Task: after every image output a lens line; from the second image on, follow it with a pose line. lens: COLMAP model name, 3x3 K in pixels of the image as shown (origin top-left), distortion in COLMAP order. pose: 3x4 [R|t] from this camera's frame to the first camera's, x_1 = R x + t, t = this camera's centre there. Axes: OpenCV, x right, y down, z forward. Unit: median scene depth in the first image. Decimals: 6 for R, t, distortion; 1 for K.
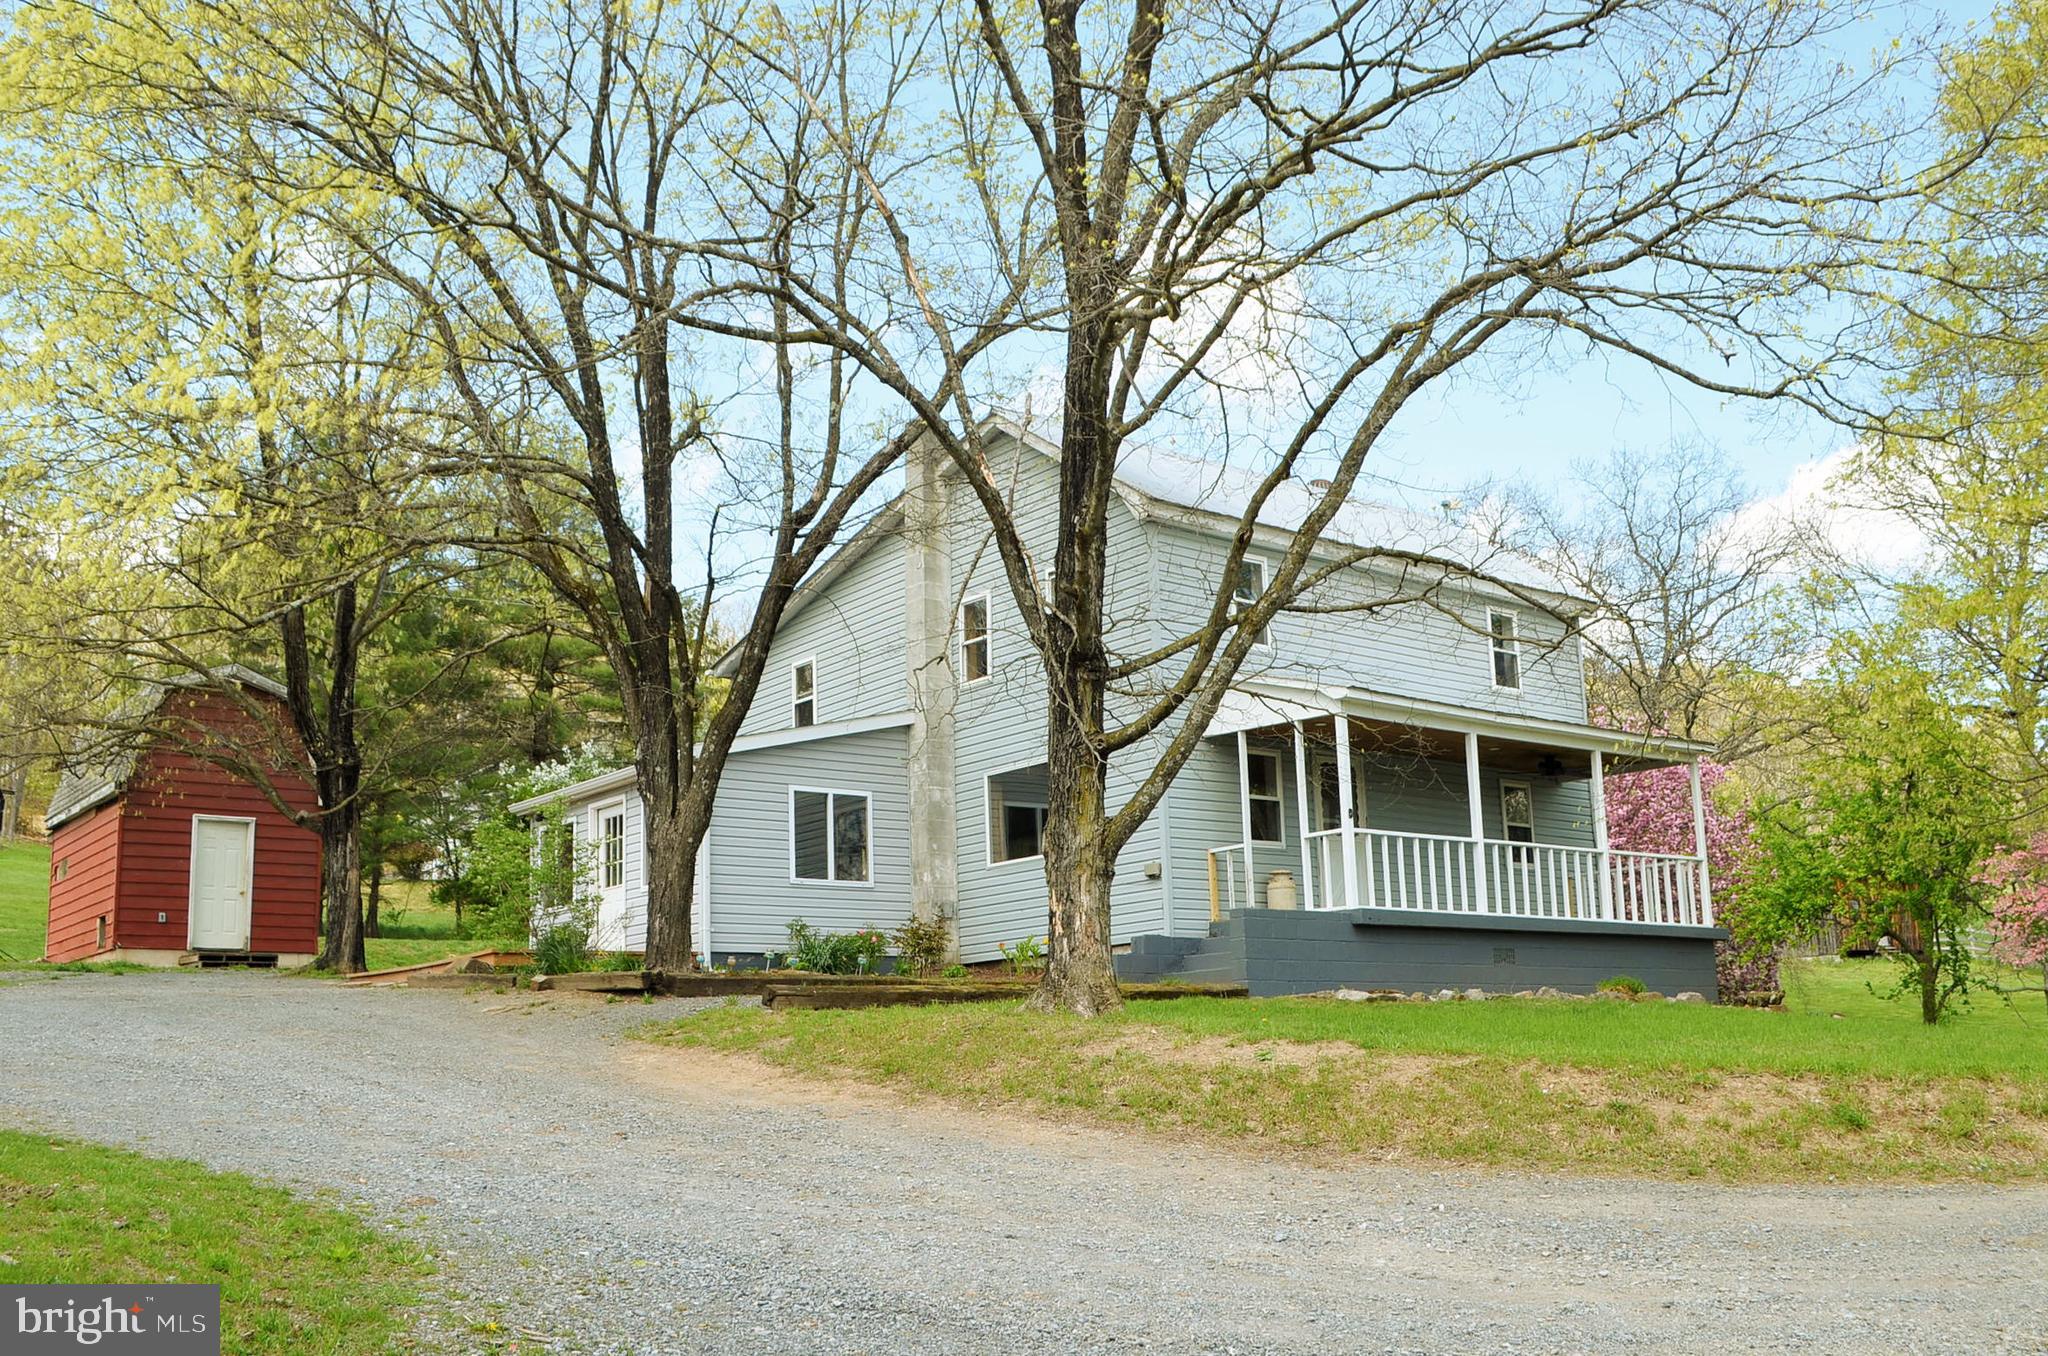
lens RADIAL K [[1851.7, 0, 1024.0], [0, 1851.7, 678.0], [0, 0, 1]] dist [-0.008655, -0.007022]
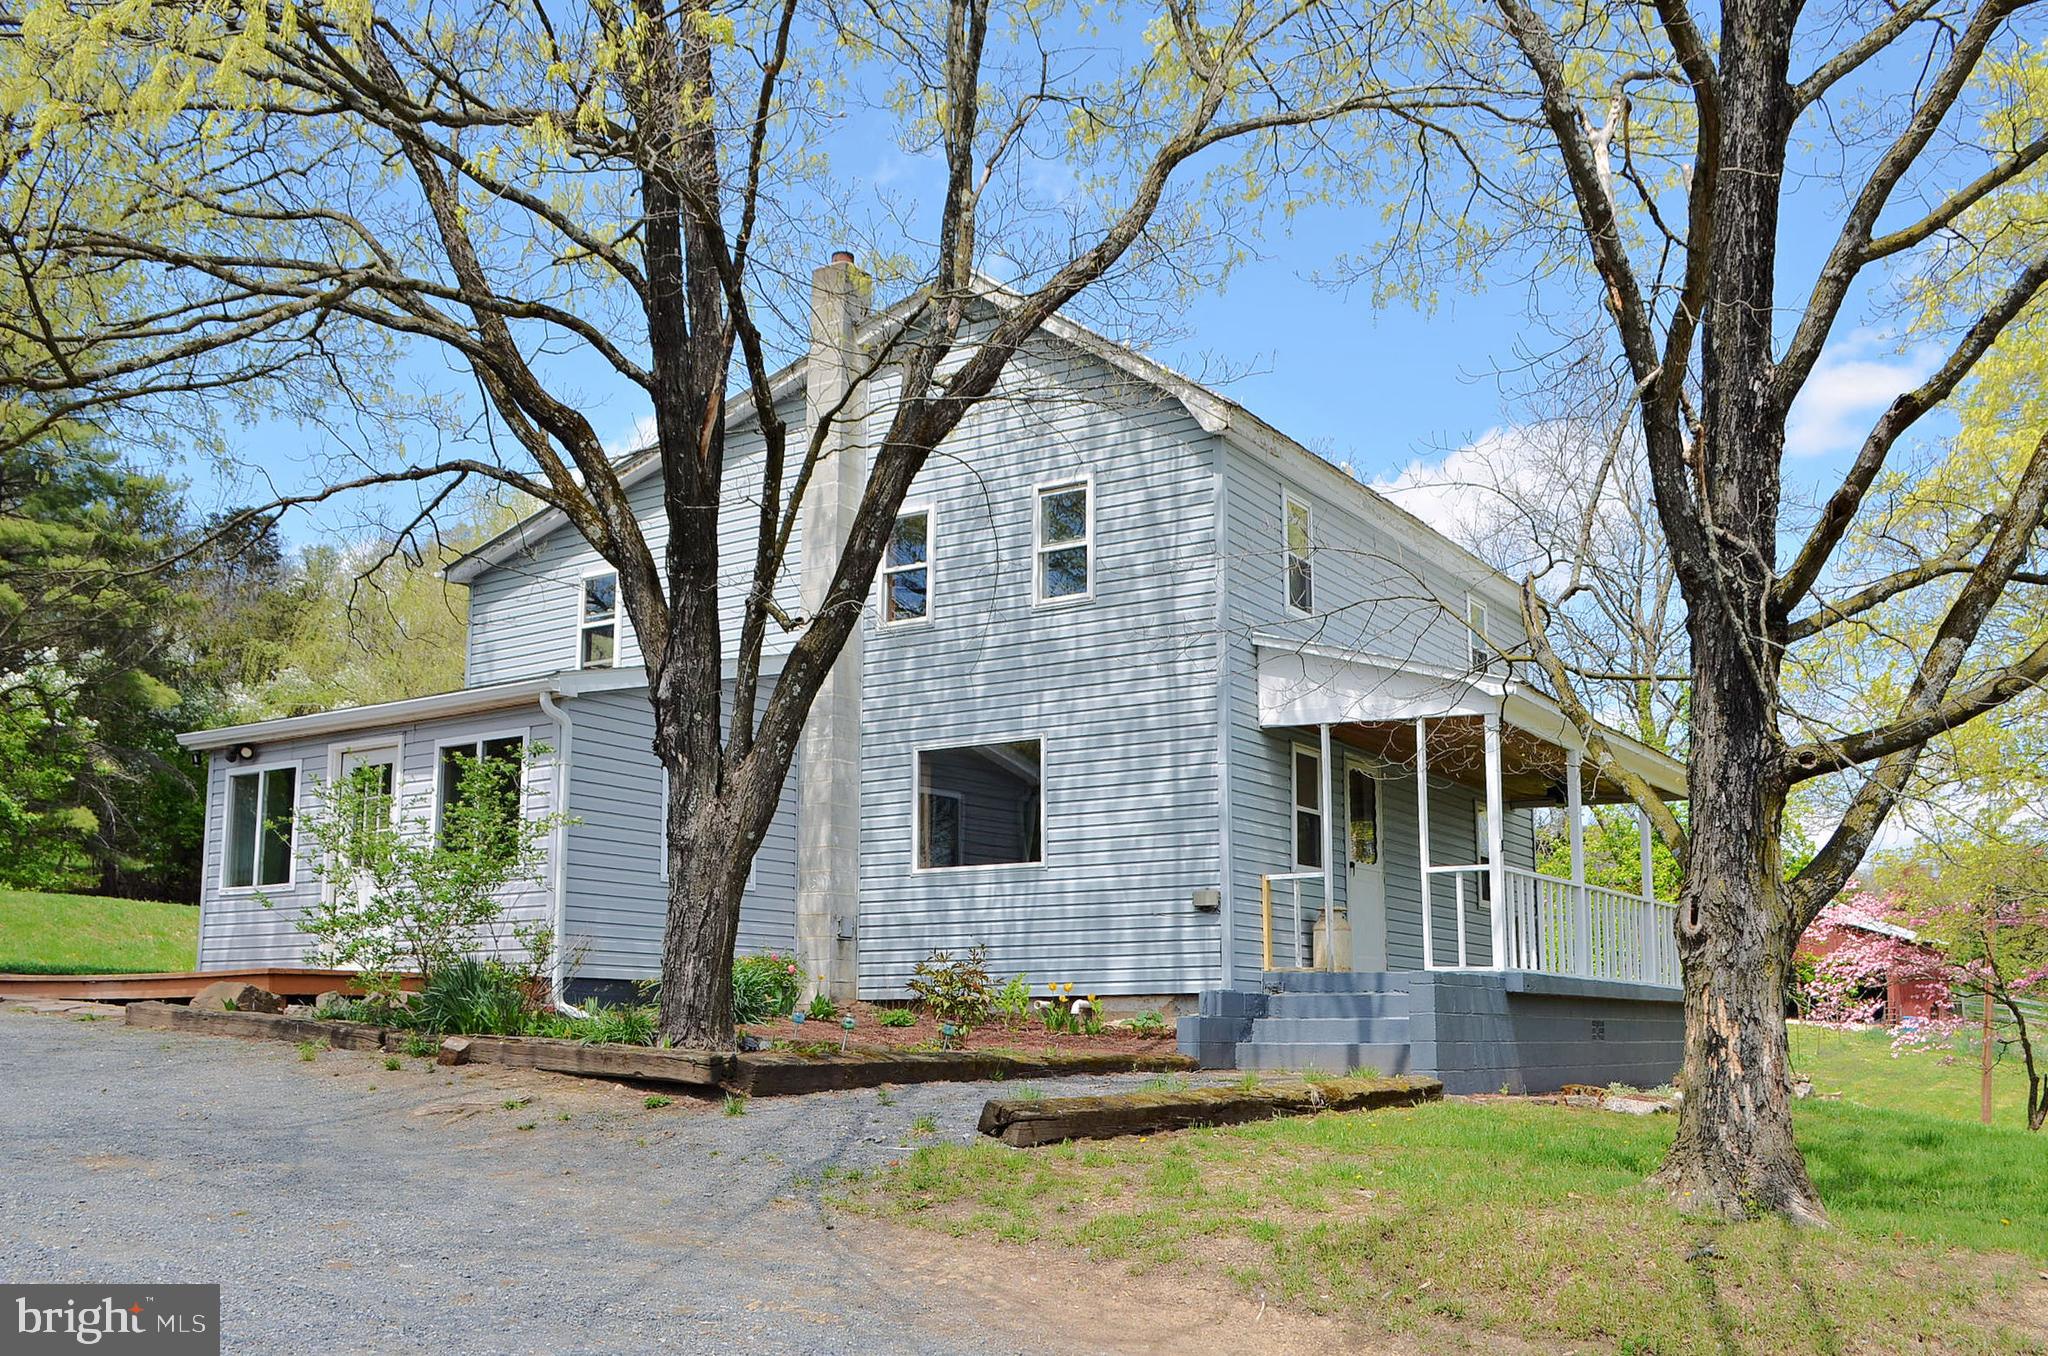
lens RADIAL K [[1851.7, 0, 1024.0], [0, 1851.7, 678.0], [0, 0, 1]] dist [-0.008655, -0.007022]
pose [[0.946164, 0.091553, 0.310470, -0.261686], [-0.097568, 0.995221, 0.003863, 0.019782], [-0.308633, -0.033947, 0.950575, 0.336037]]
